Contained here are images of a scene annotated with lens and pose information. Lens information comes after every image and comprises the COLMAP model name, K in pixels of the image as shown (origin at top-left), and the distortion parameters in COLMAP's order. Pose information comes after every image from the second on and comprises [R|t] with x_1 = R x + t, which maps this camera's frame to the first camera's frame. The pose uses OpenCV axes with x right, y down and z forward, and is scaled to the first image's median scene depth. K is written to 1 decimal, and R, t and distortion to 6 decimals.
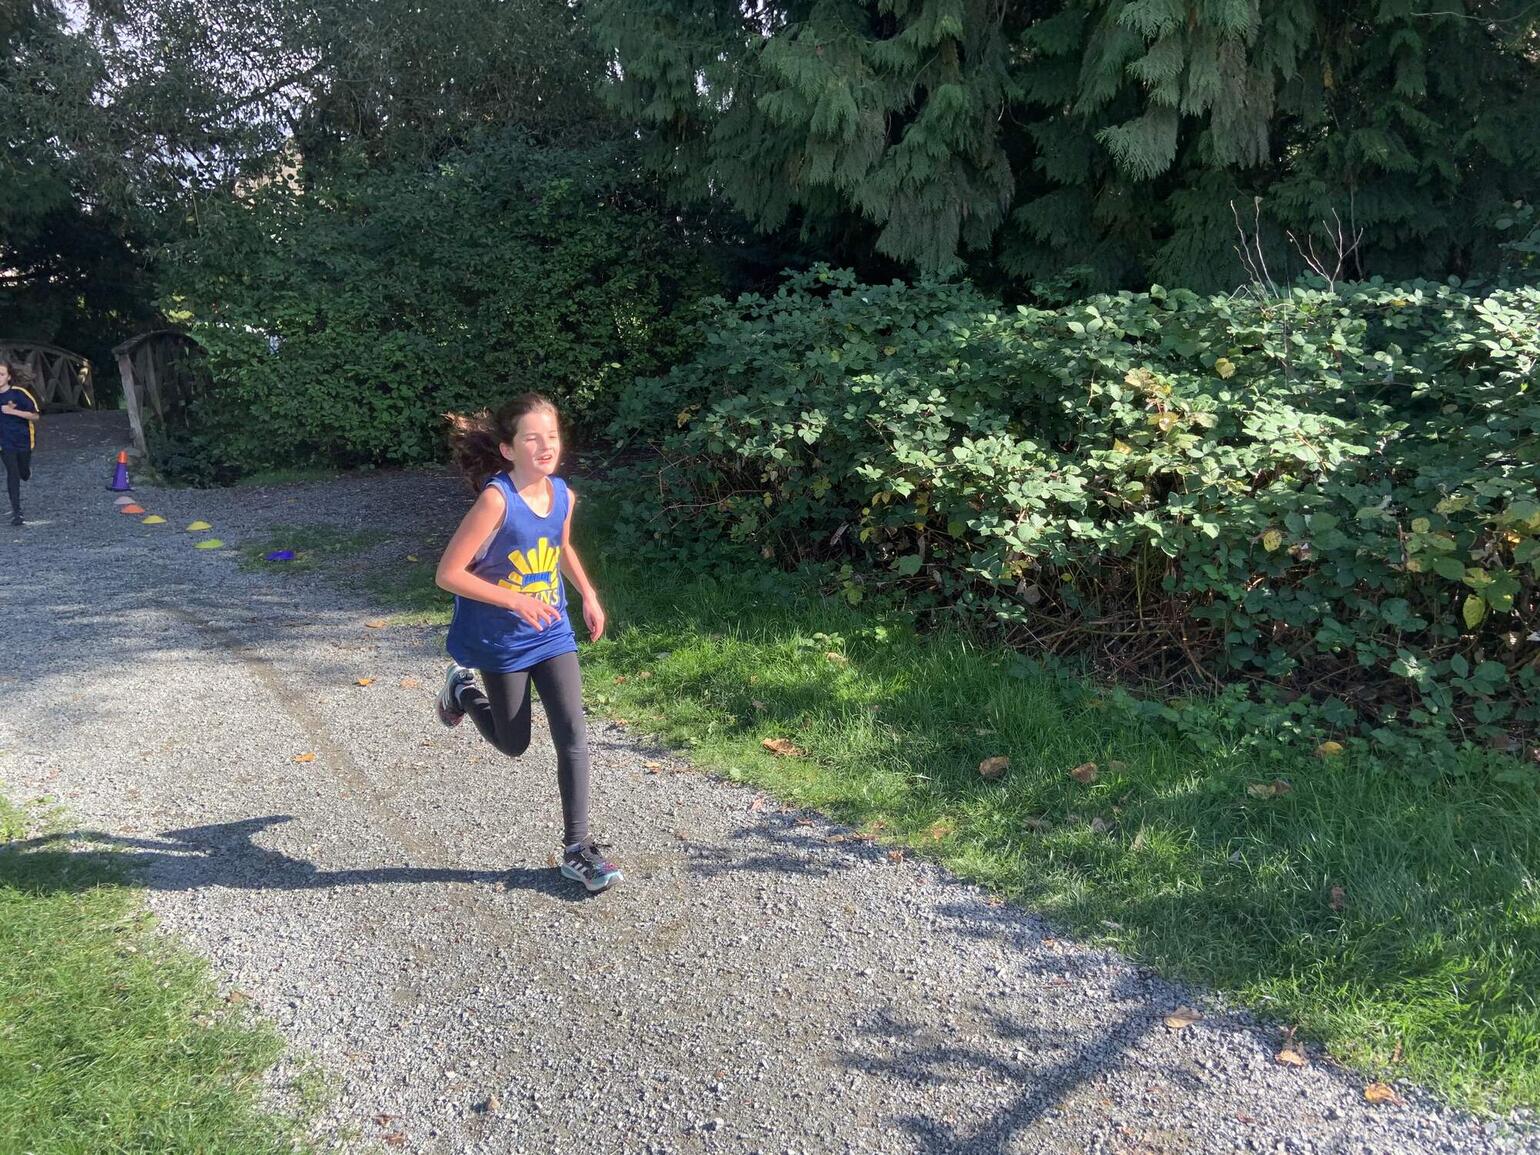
lens RADIAL K [[1156.2, 0, 776.9], [0, 1156.2, 574.5], [0, 0, 1]] dist [0.072877, -0.048944]
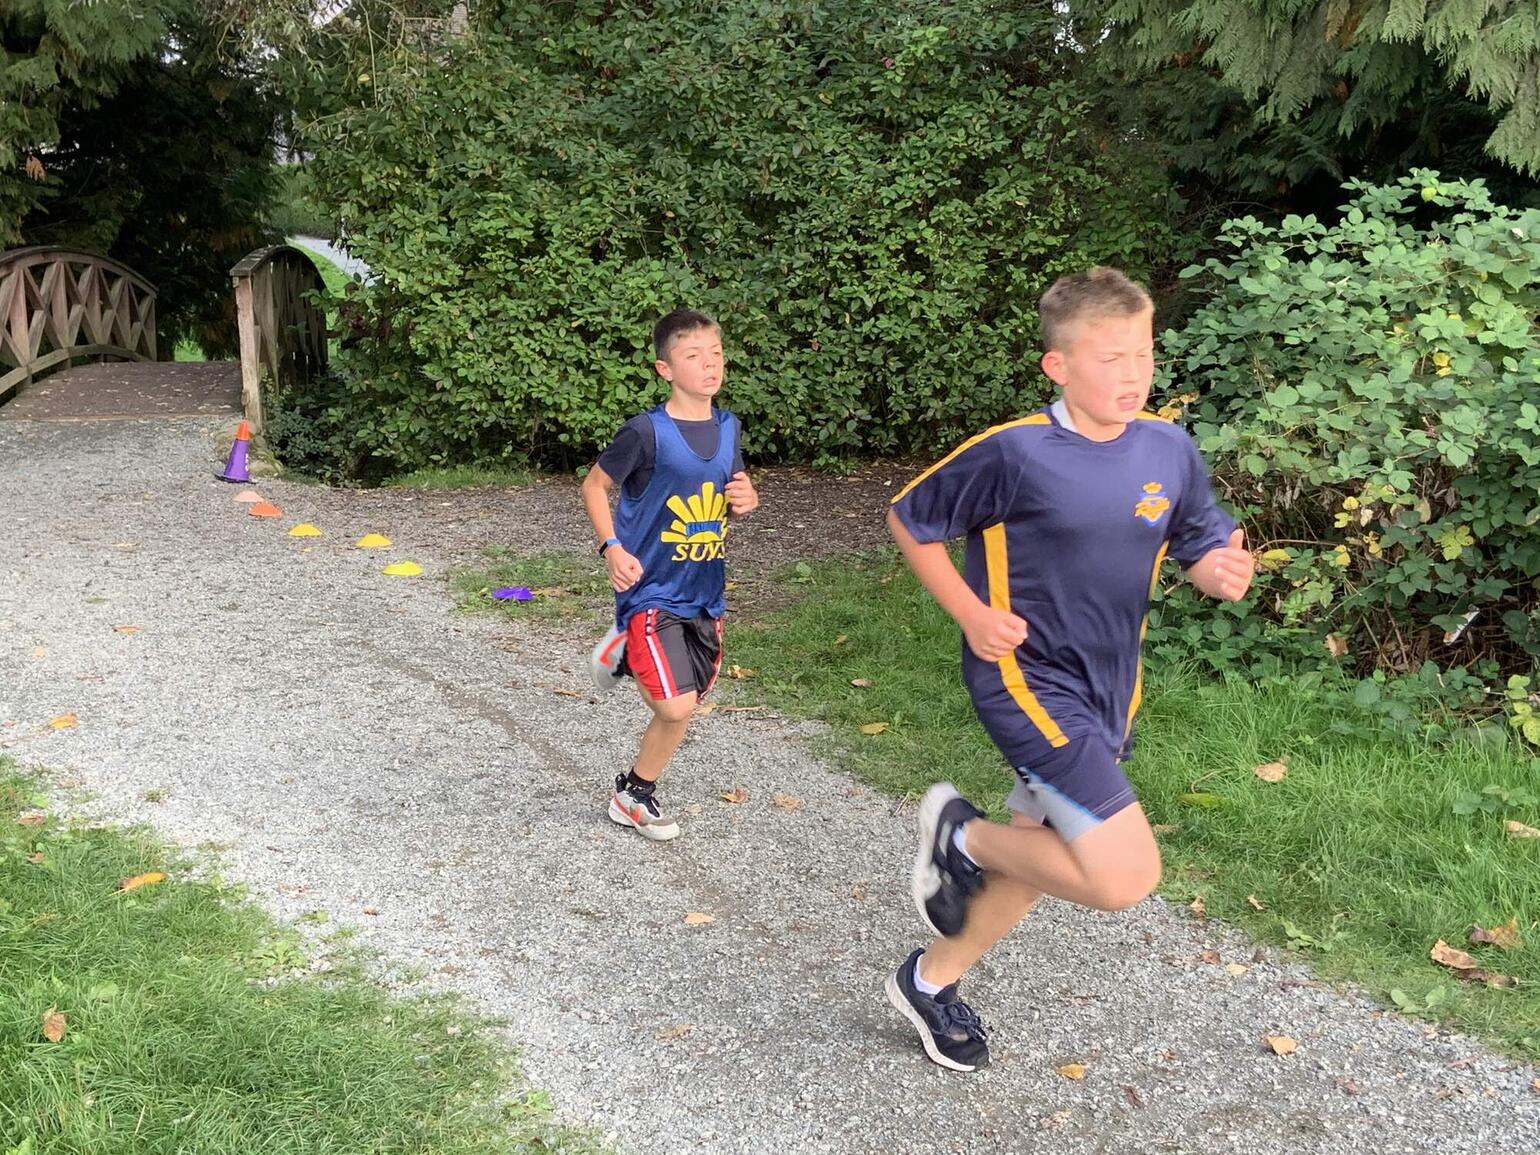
lens RADIAL K [[1949.8, 0, 759.7], [0, 1949.8, 589.1], [0, 0, 1]] dist [0.087572, 0.000000]
pose [[0.979296, 0.075250, -0.187928, -0.054404], [-0.084579, 0.995527, -0.042111, 0.009486], [0.183919, 0.057134, 0.981280, -0.021647]]
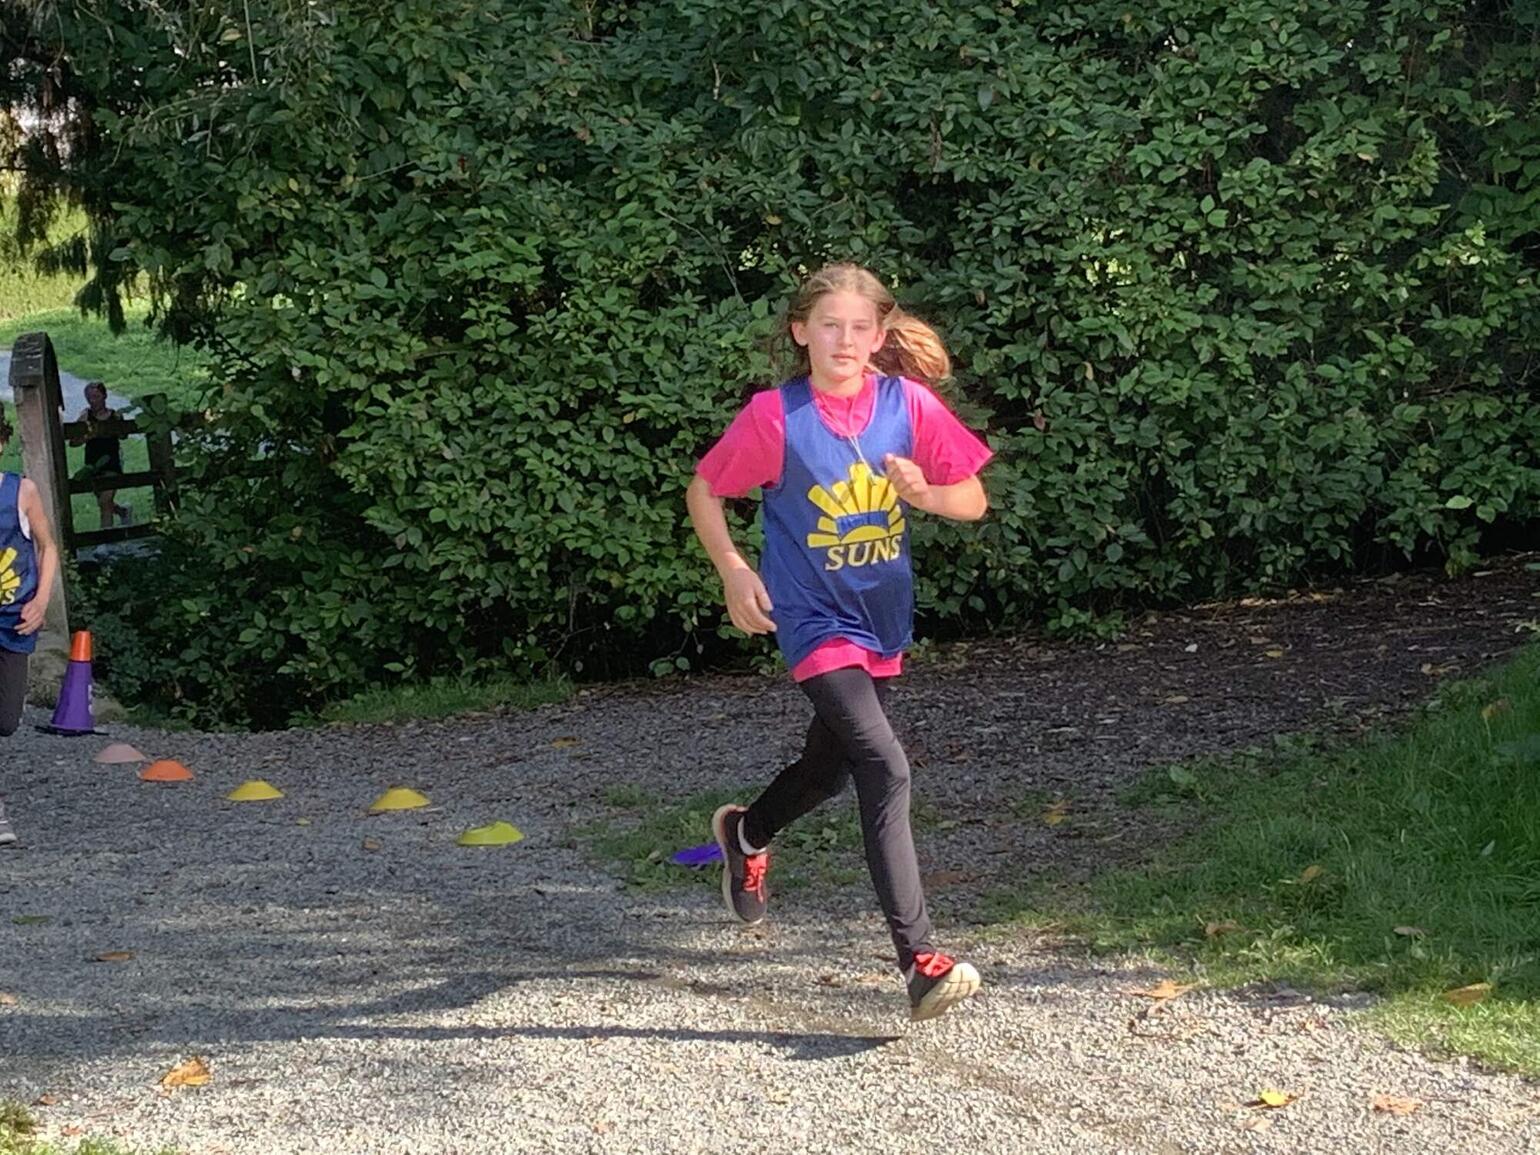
lens RADIAL K [[3622.9, 0, 773.9], [0, 3622.9, 538.1], [0, 0, 1]] dist [0.108102, 0.000000]
pose [[0.984729, -0.020806, -0.172847, -0.120929], [-0.004608, 0.989370, -0.145346, 0.033390], [0.174033, 0.143922, 0.974166, -0.106913]]
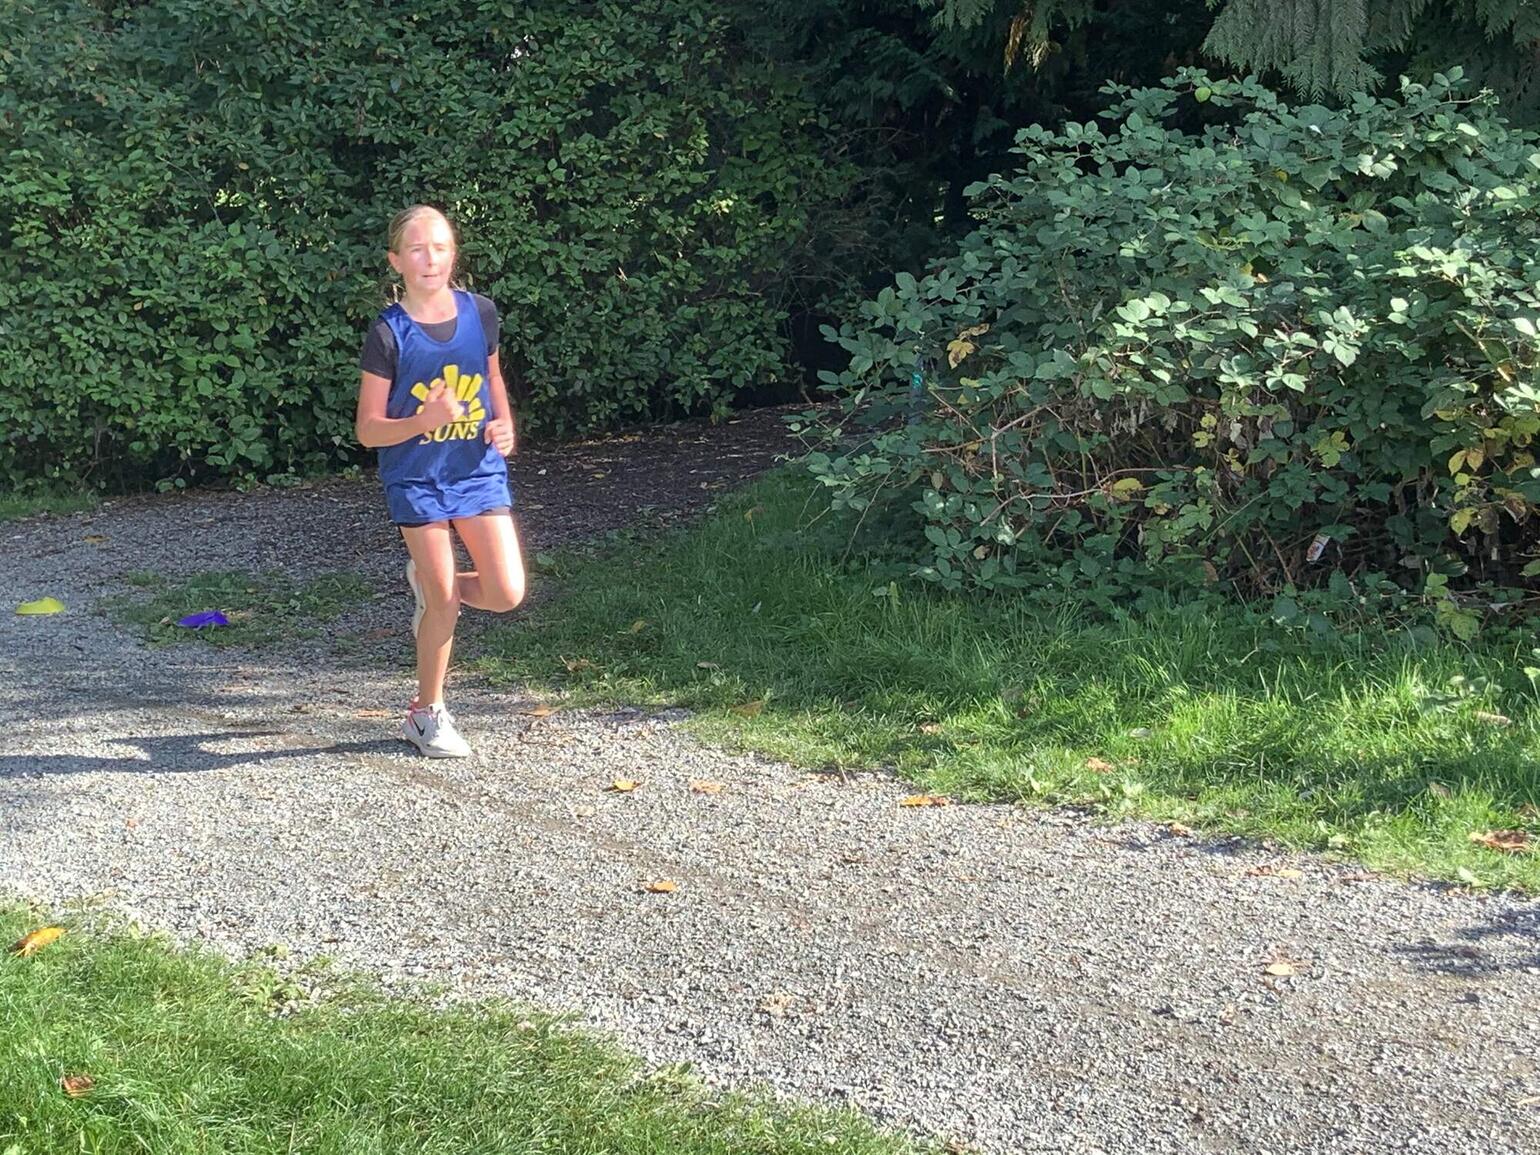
lens RADIAL K [[2426.5, 0, 751.1], [0, 2426.5, 545.2], [0, 0, 1]] dist [0.105697, 0.000000]
pose [[0.999300, -0.016678, 0.033474, -0.131611], [0.019462, 0.996219, -0.084668, 0.030495], [-0.031935, 0.085260, 0.995847, -0.075008]]
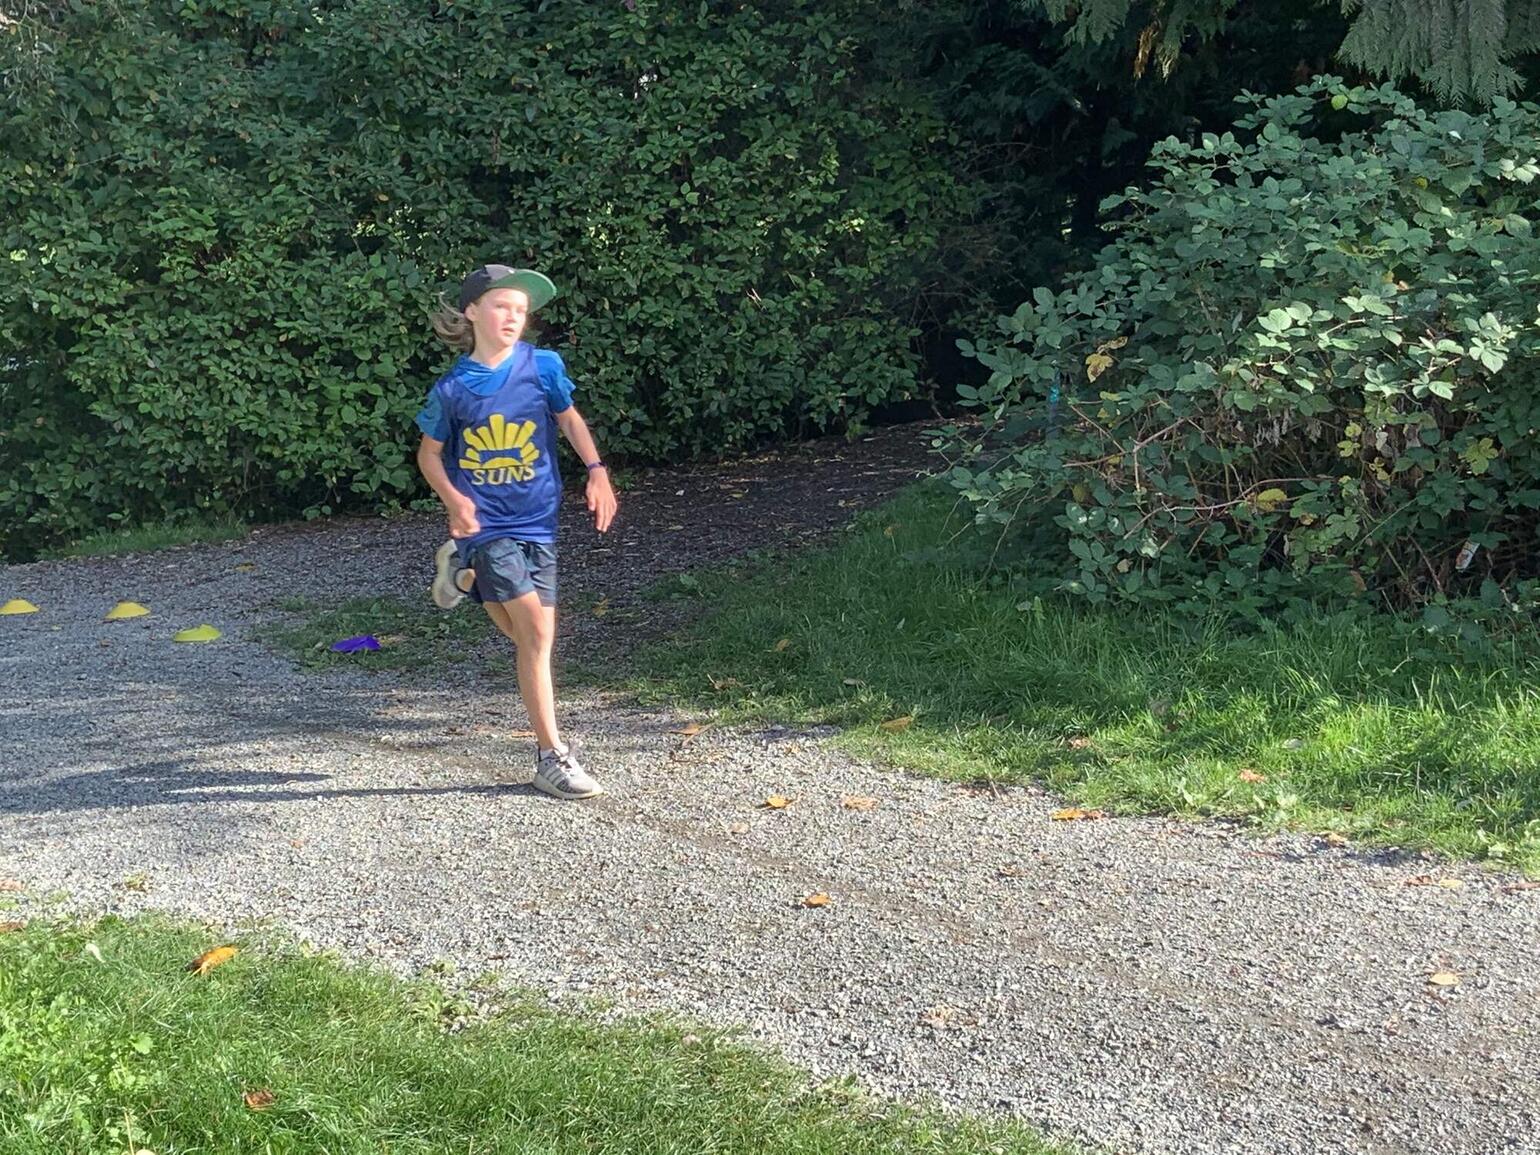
lens RADIAL K [[2426.5, 0, 769.4], [0, 2426.5, 539.7], [0, 0, 1]] dist [0.105697, 0.000000]
pose [[0.999362, -0.033513, -0.012341, -0.135085], [0.032189, 0.994937, -0.095207, 0.030622], [0.015469, 0.094749, 0.995381, -0.079860]]
